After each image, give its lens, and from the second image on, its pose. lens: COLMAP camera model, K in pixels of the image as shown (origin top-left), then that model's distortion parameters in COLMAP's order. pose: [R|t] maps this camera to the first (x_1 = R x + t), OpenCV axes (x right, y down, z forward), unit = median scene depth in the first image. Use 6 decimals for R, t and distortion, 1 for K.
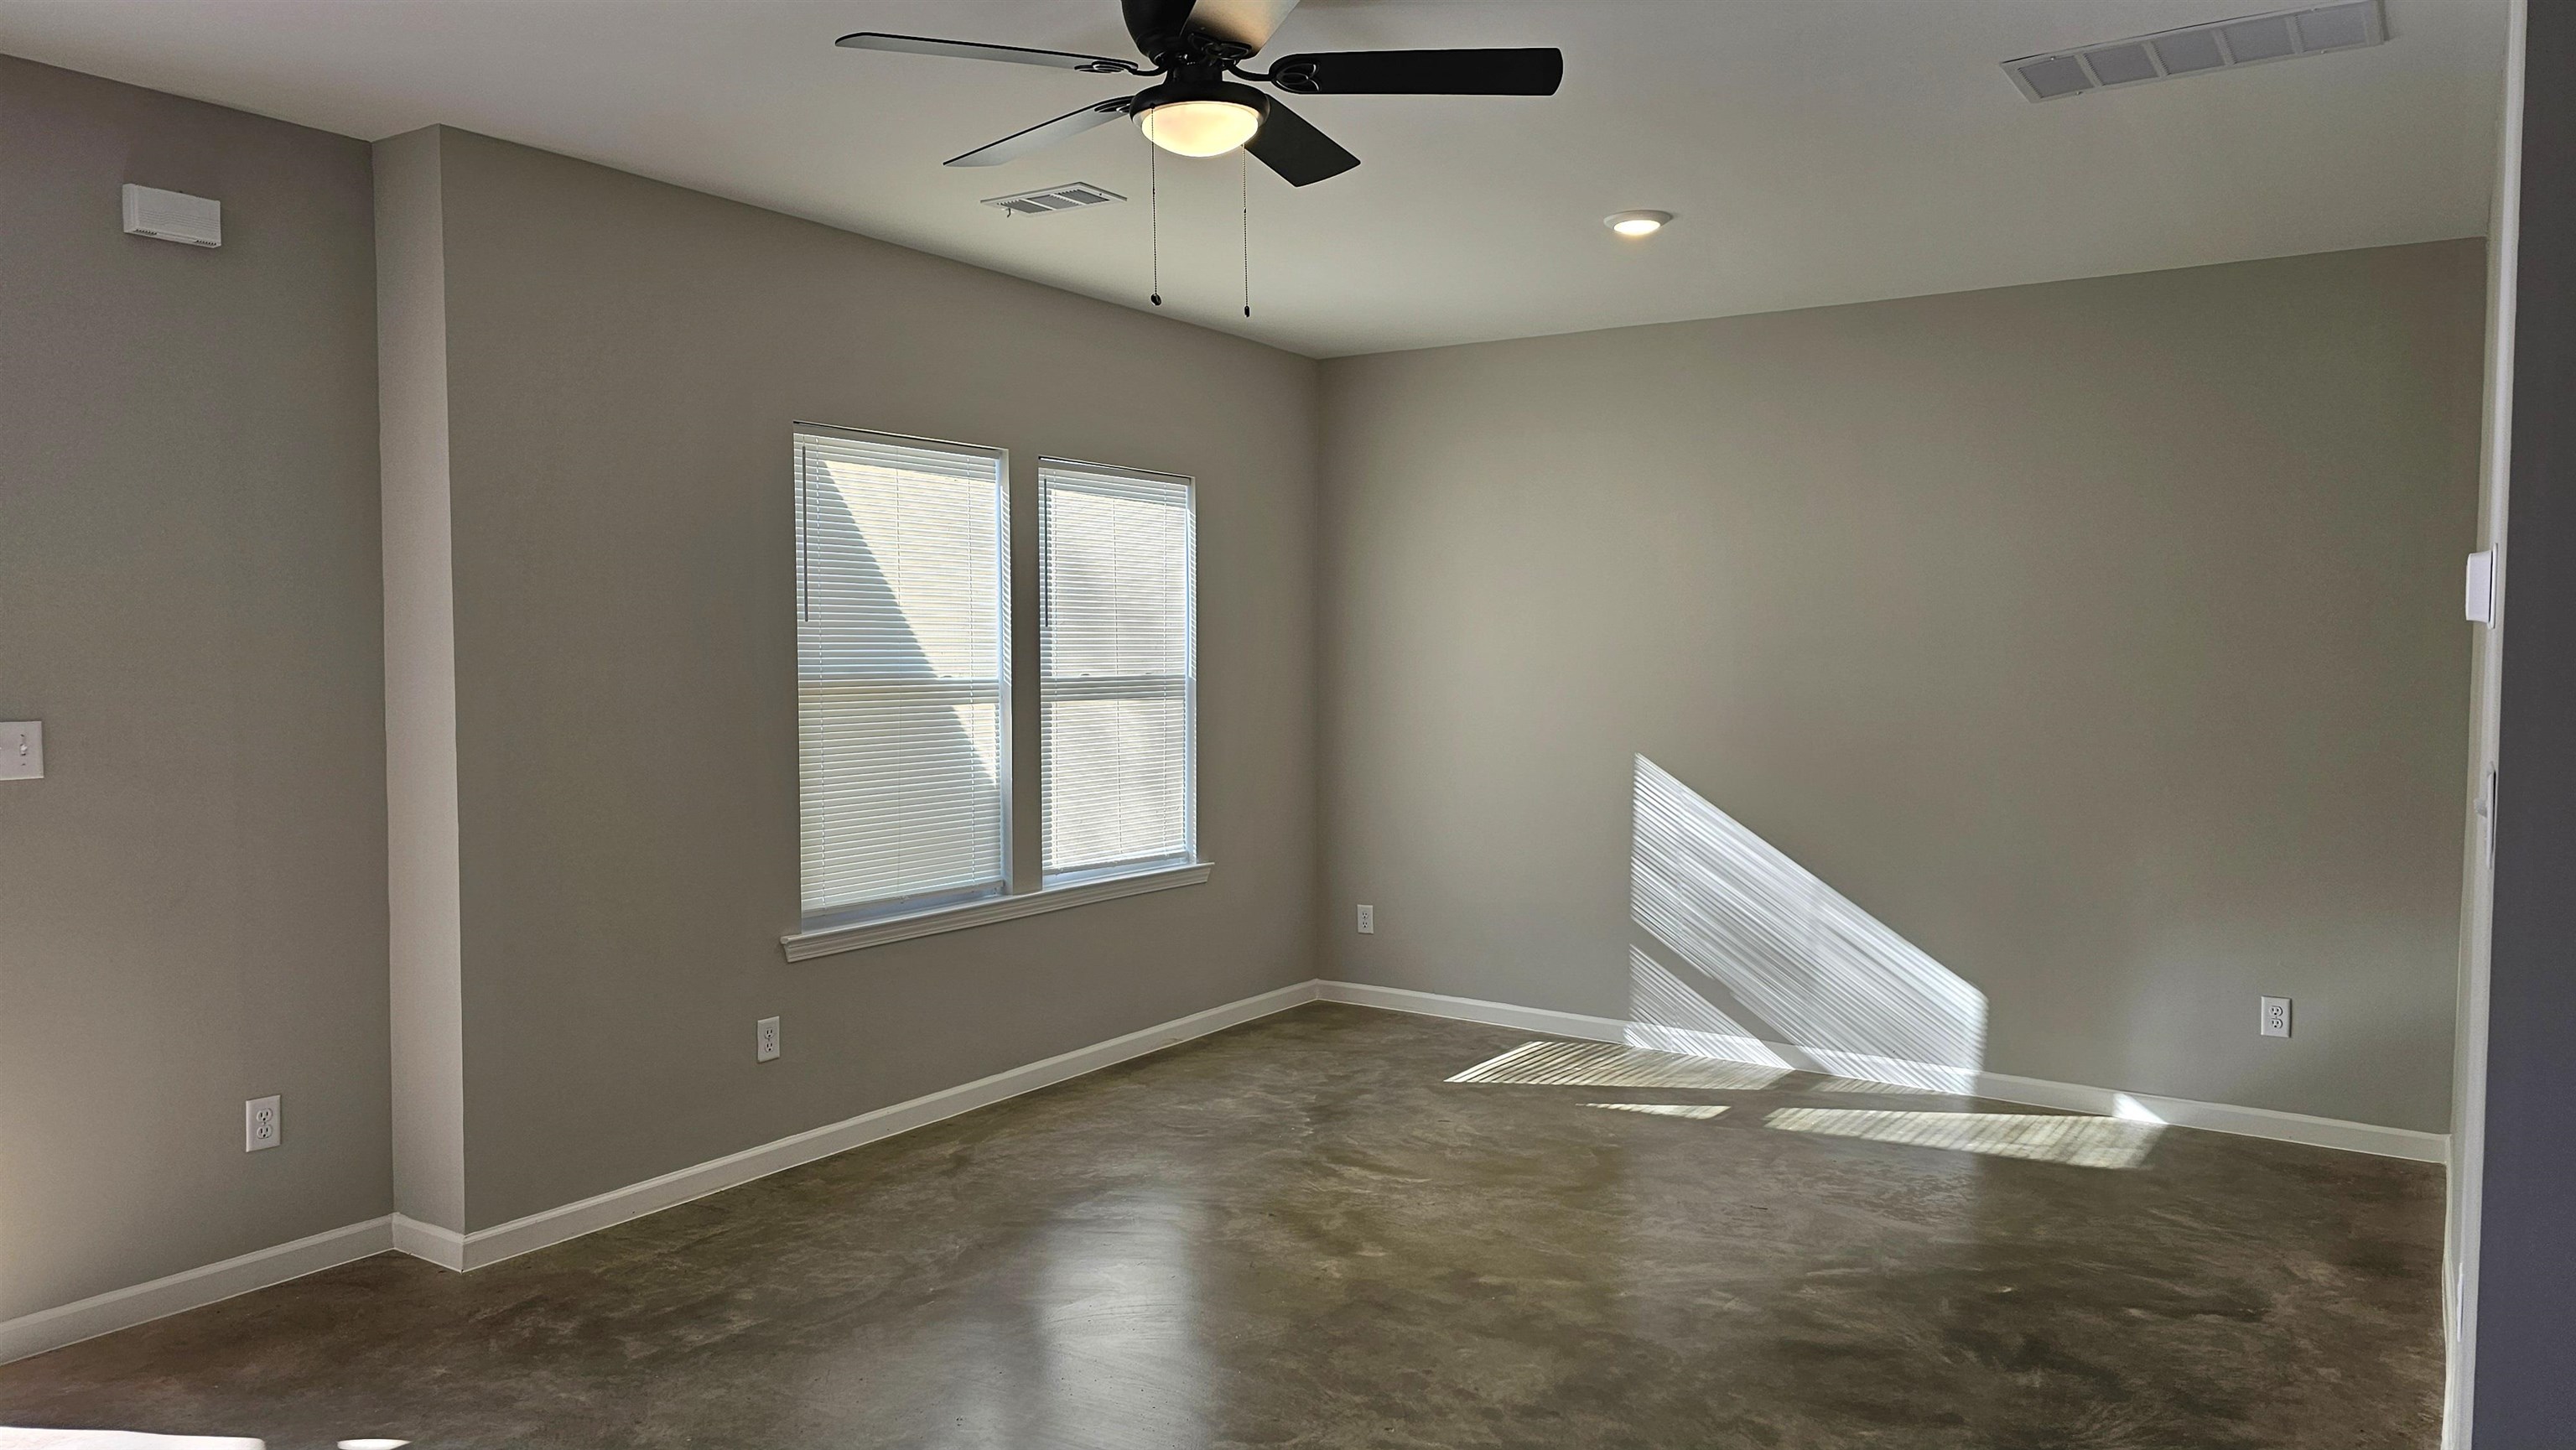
lens RADIAL K [[1752.6, 0, 1288.0], [0, 1752.6, 725.0], [0, 0, 1]] dist [0.046618, -0.007307]
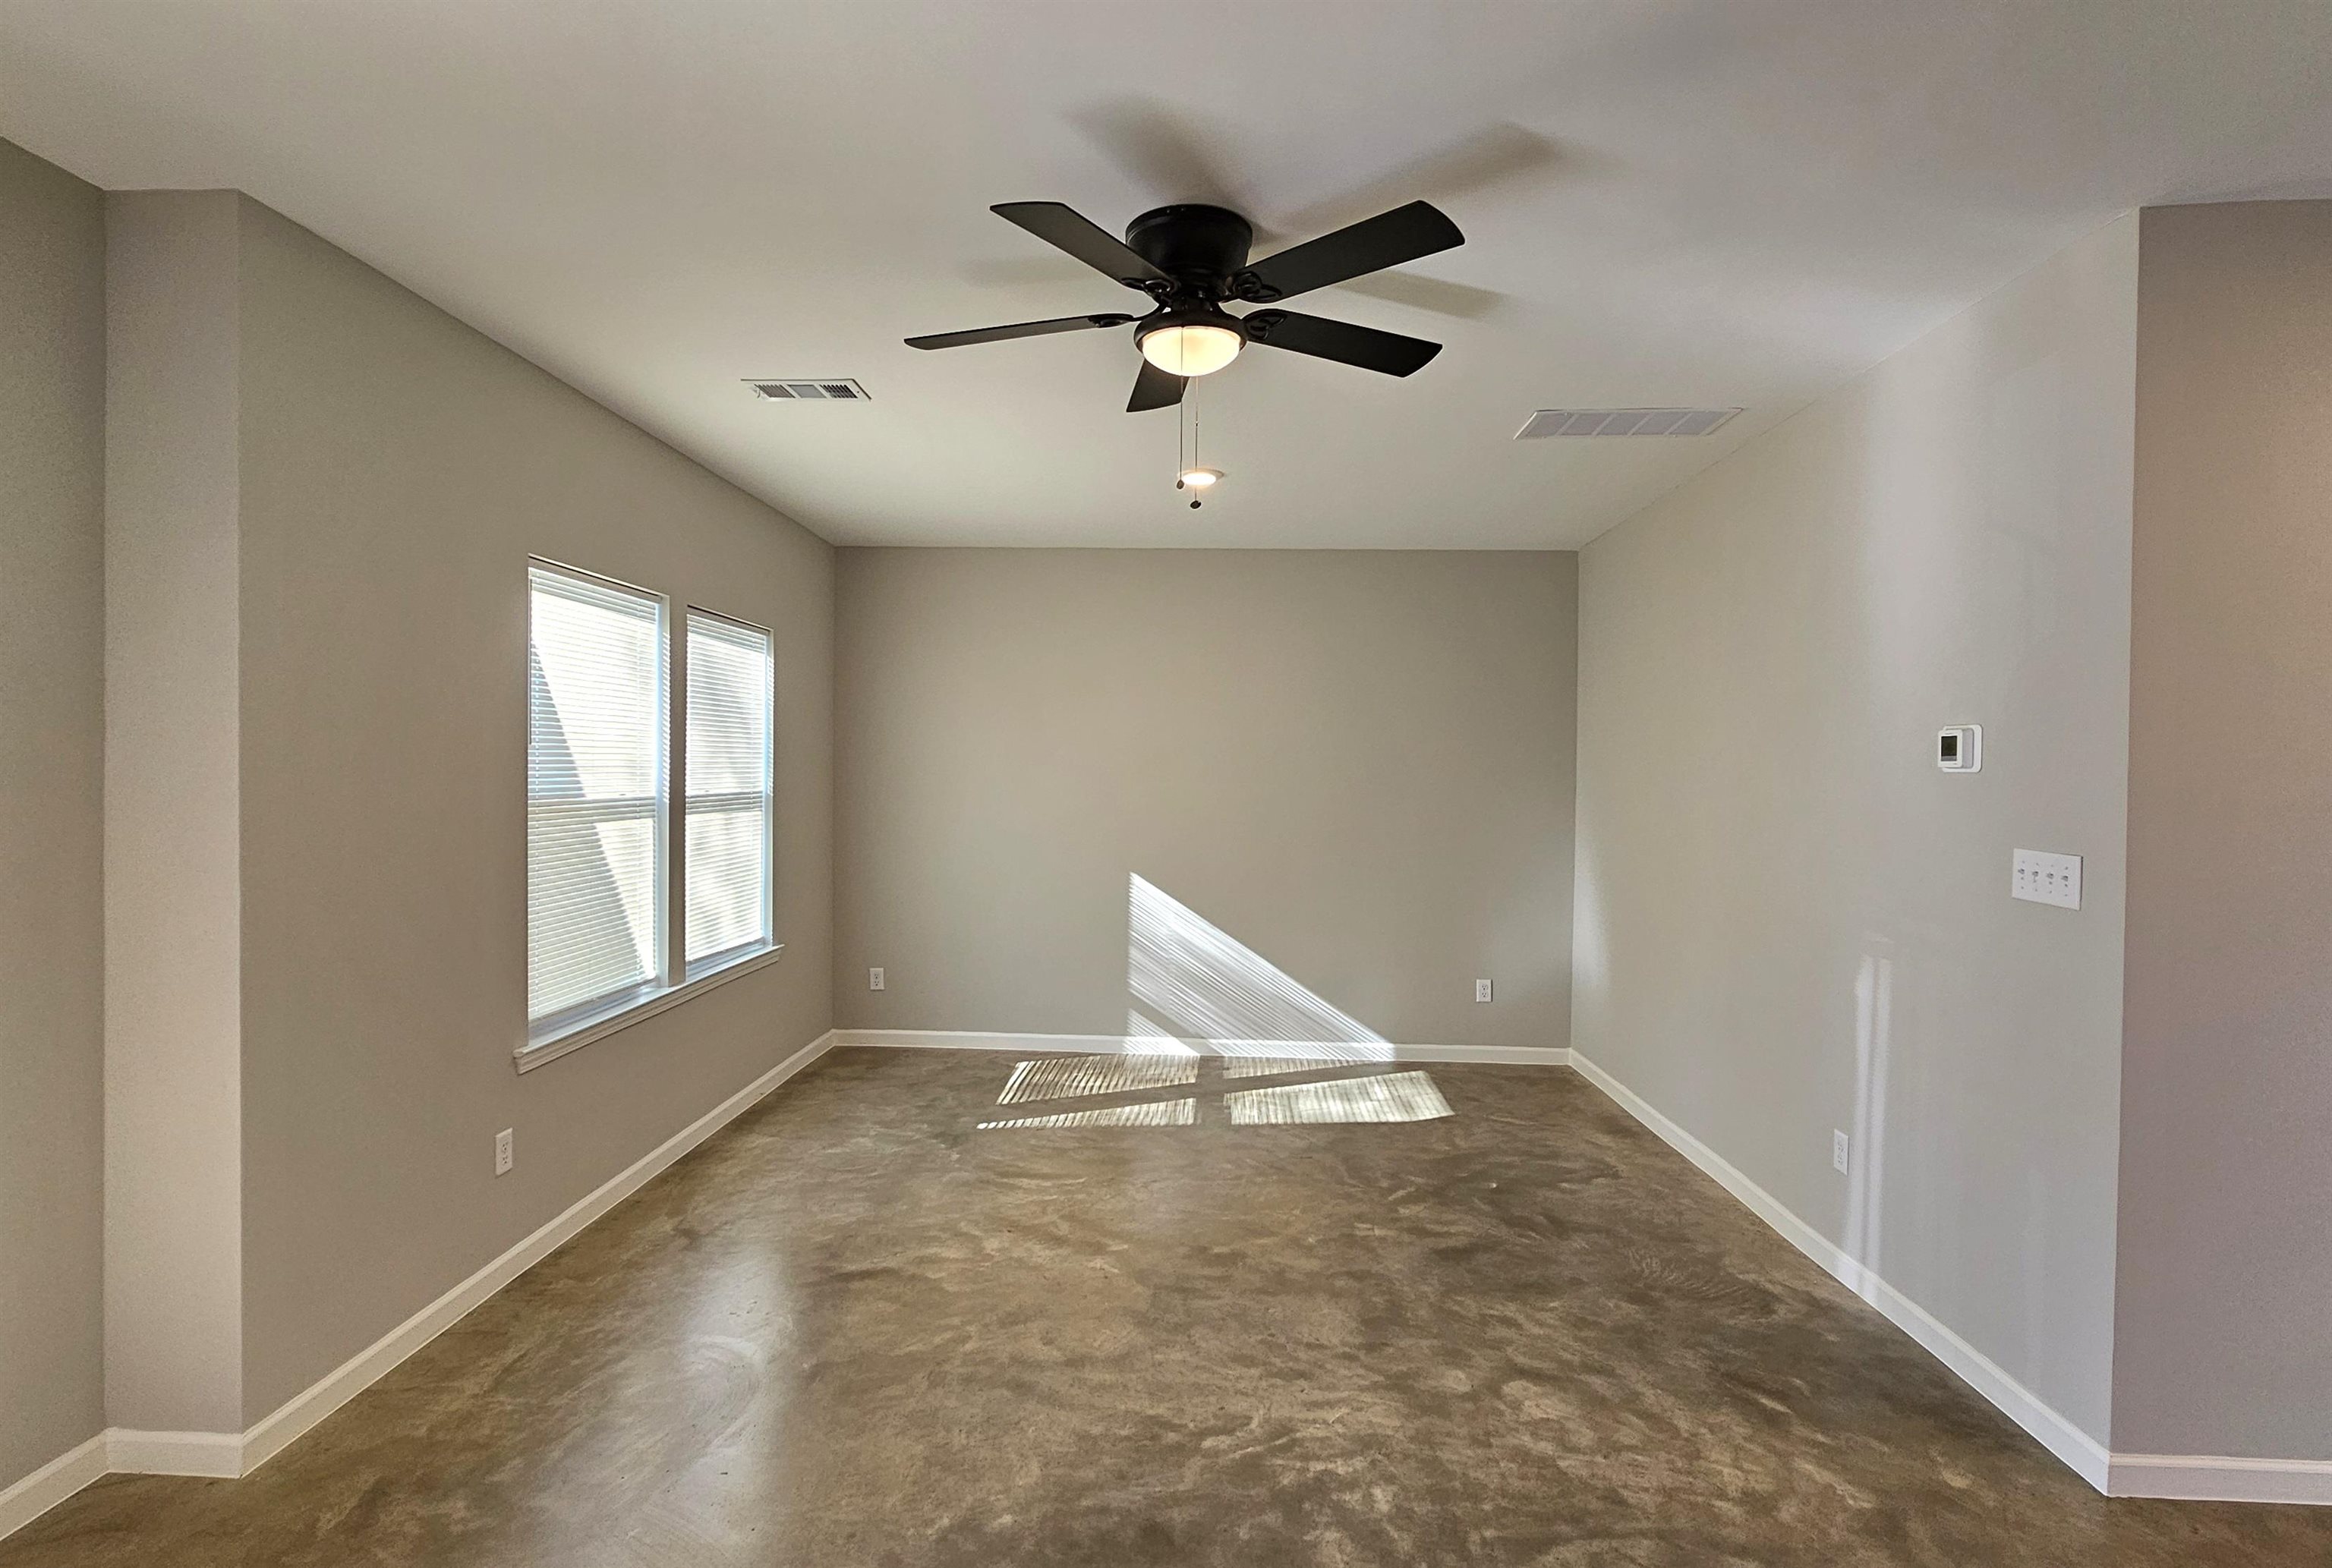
lens RADIAL K [[1161.2, 0, 1165.4], [0, 1161.2, 774.0], [0, 0, 1]] dist [-0.000211, 0.002375]
pose [[0.858305, 0.003720, 0.513127, -0.293066], [0.016040, 0.999291, -0.034075, -0.010898], [-0.512889, 0.037477, 0.857636, 0.203850]]
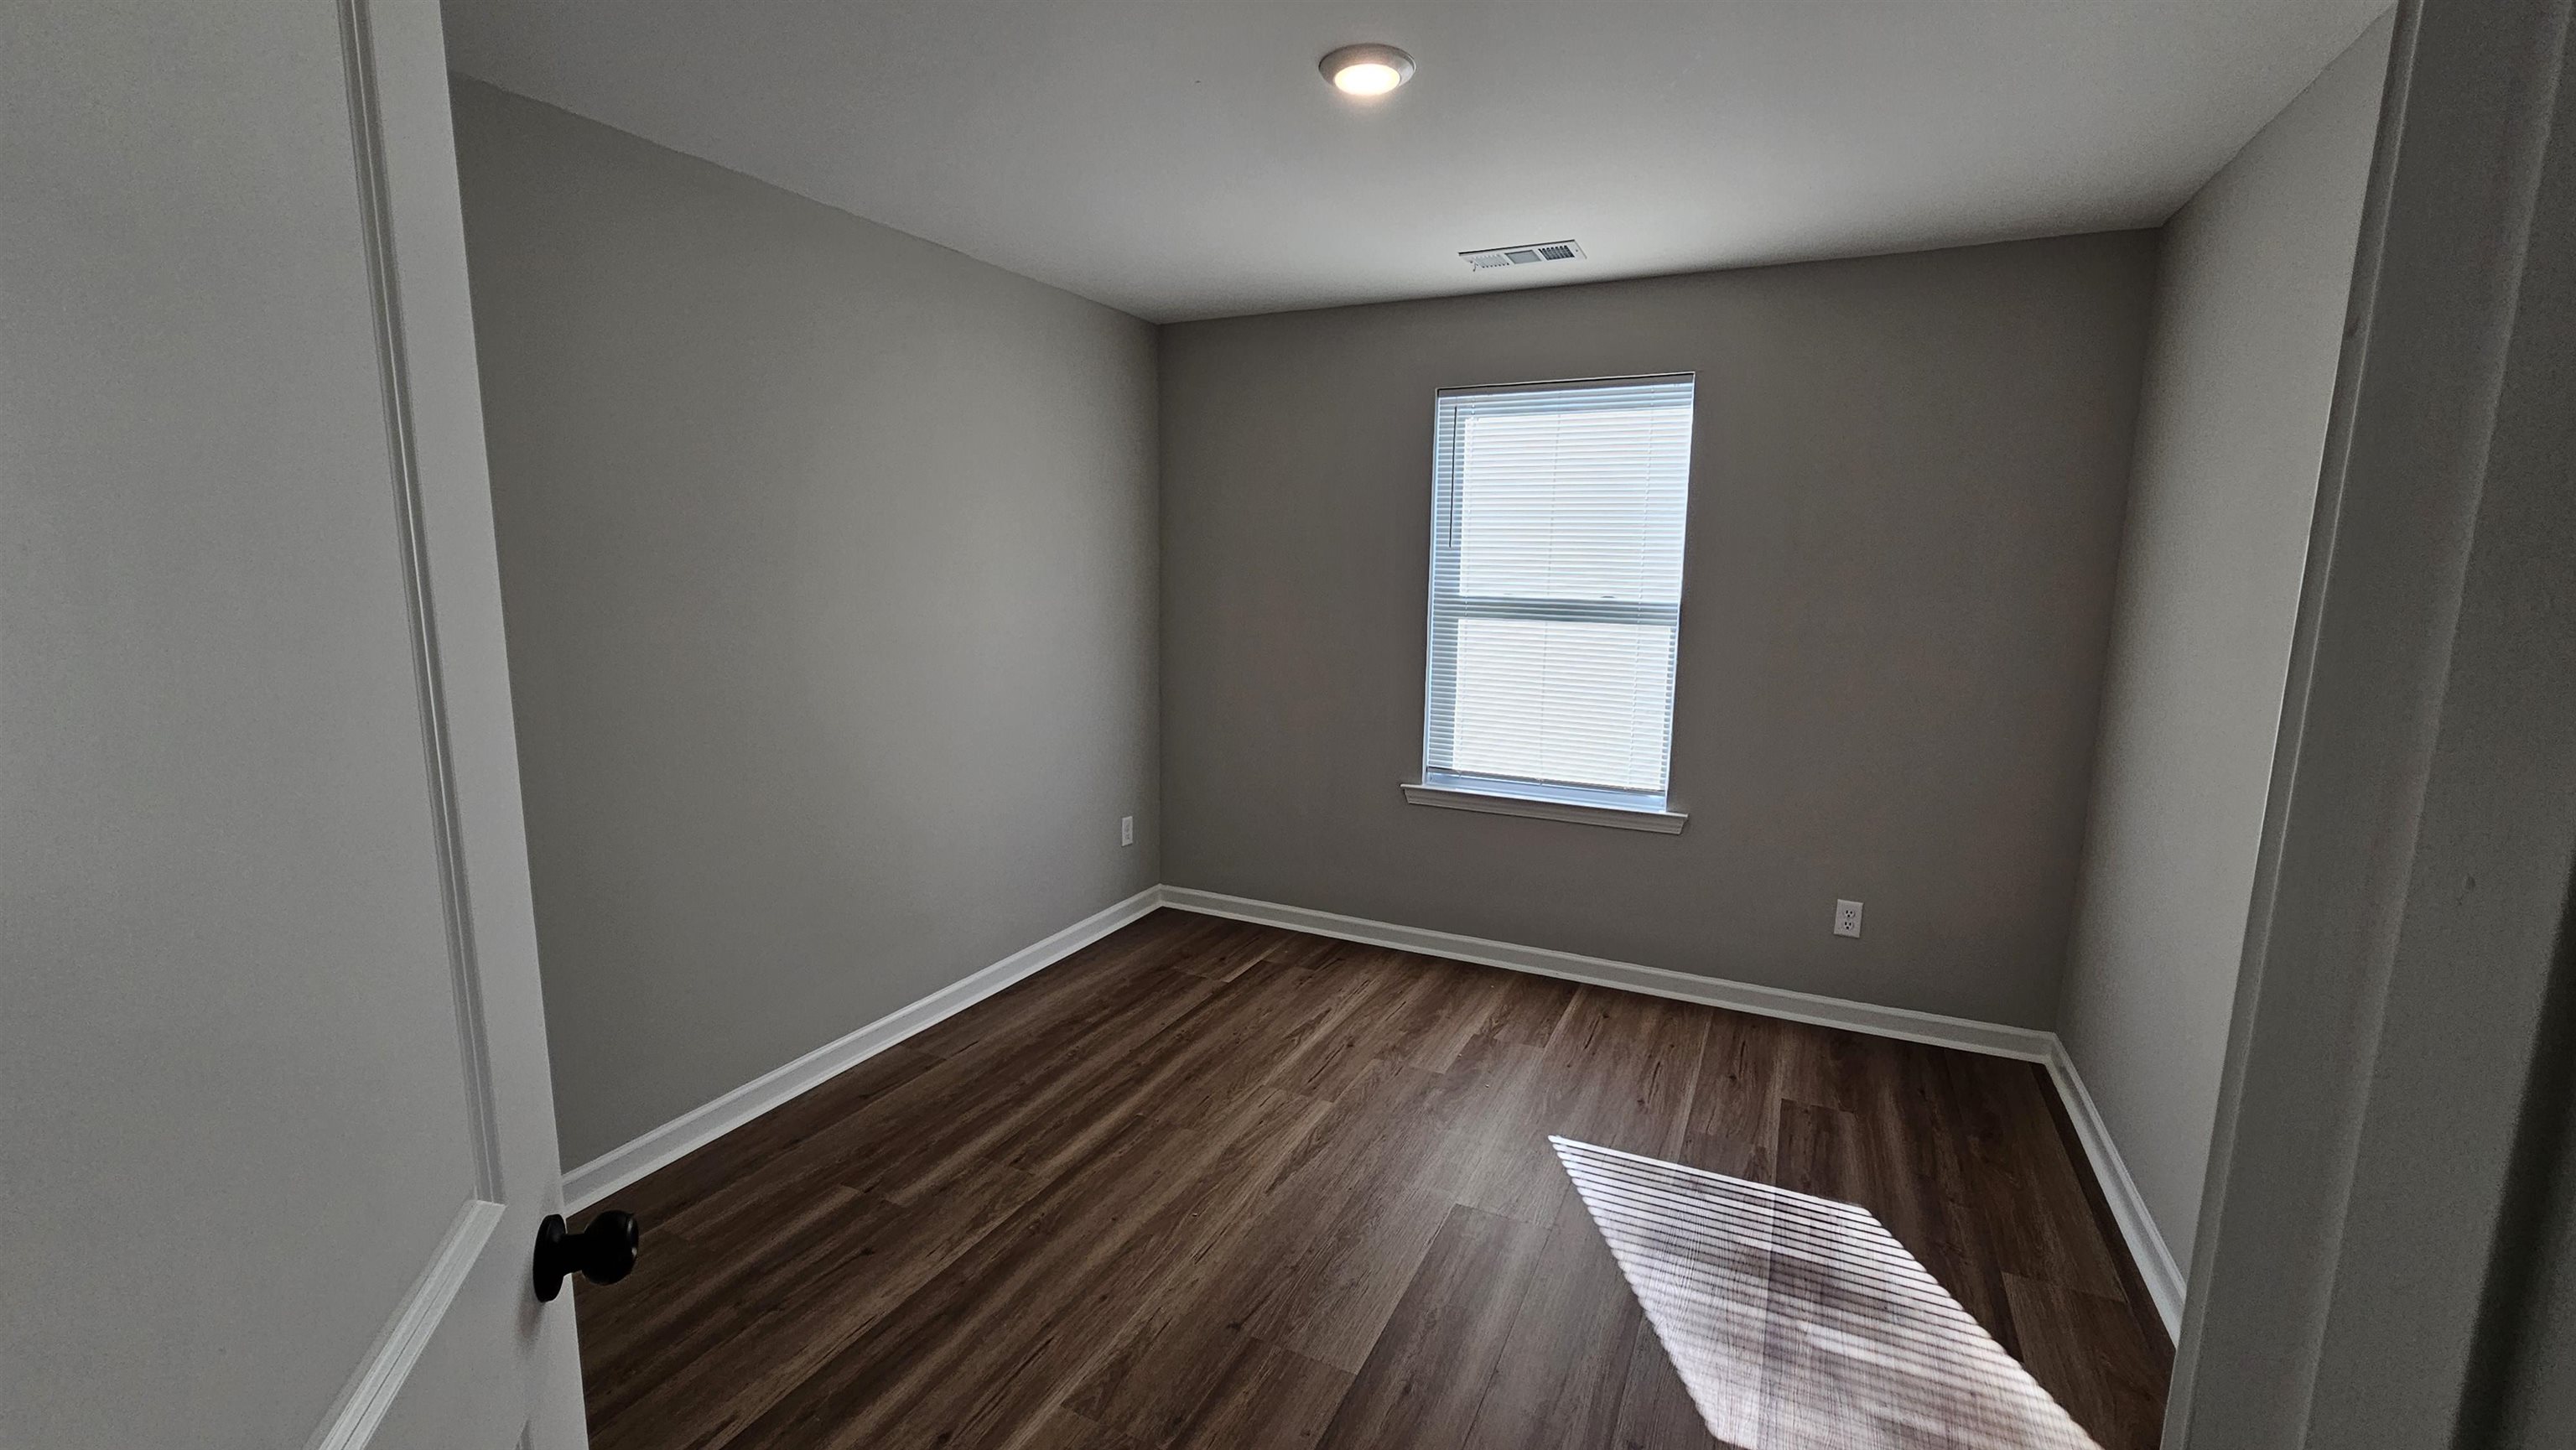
lens RADIAL K [[1056.0, 0, 1291.4], [0, 1056.0, 717.1], [0, 0, 1]] dist [-0.002779, 0.000529]
pose [[0.127369, 0.129138, -0.983413, 0.570515], [-0.062184, 0.990577, 0.122025, -0.027887], [0.989904, 0.045611, 0.134199, 0.924243]]
